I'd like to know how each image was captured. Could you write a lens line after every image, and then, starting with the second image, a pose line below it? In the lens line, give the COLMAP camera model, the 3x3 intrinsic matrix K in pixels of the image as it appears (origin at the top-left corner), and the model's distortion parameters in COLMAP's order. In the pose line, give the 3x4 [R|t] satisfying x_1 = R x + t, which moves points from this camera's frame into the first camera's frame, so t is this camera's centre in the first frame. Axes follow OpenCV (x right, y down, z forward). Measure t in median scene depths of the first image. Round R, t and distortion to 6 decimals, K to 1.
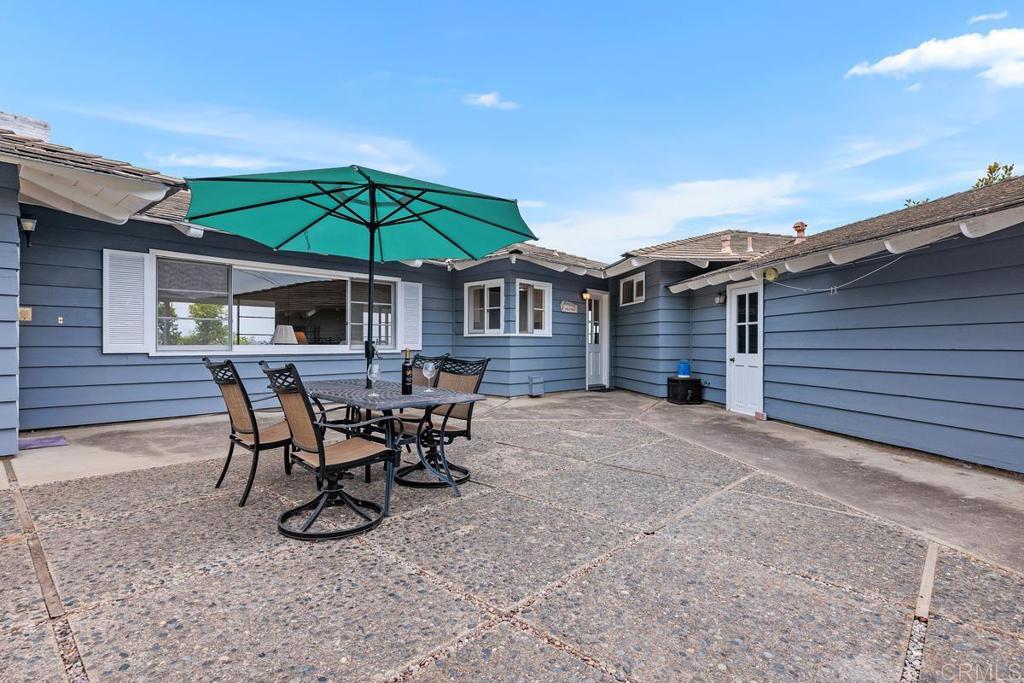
lens RADIAL K [[513.8, 0, 512.0], [0, 513.8, 341.5], [0, 0, 1]] dist [-0.001863, -0.000813]
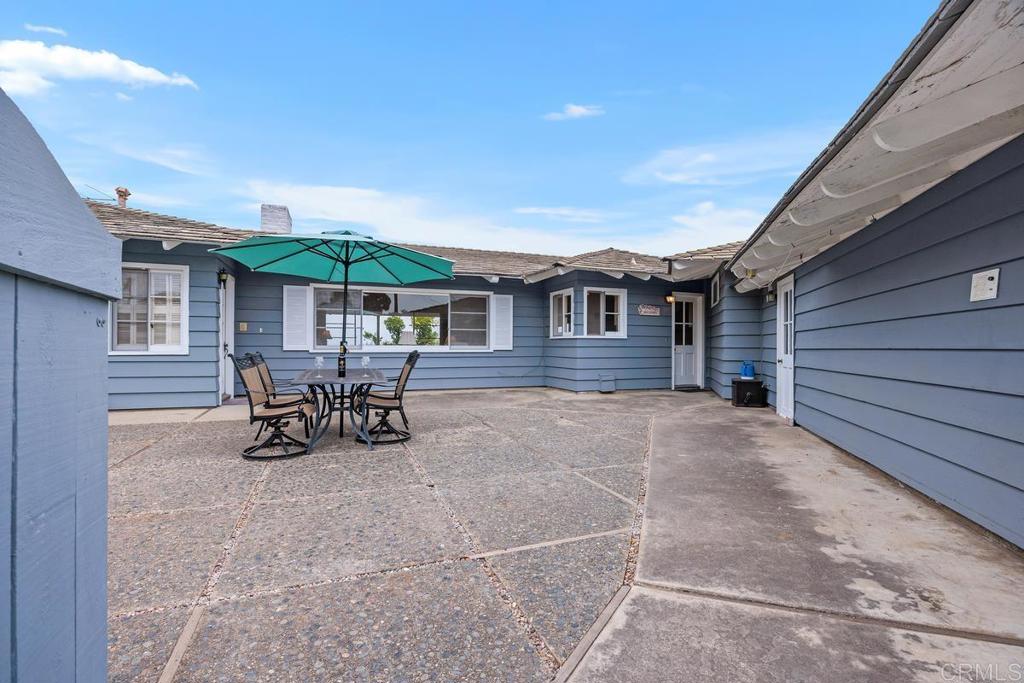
lens RADIAL K [[472.4, 0, 512.0], [0, 472.4, 341.5], [0, 0, 1]] dist [-0.012653, 0.000134]
pose [[0.893255, -0.003957, -0.449533, 0.335907], [0.001030, 0.999977, -0.006755, 0.004189], [0.449549, 0.005571, 0.893238, 0.004104]]
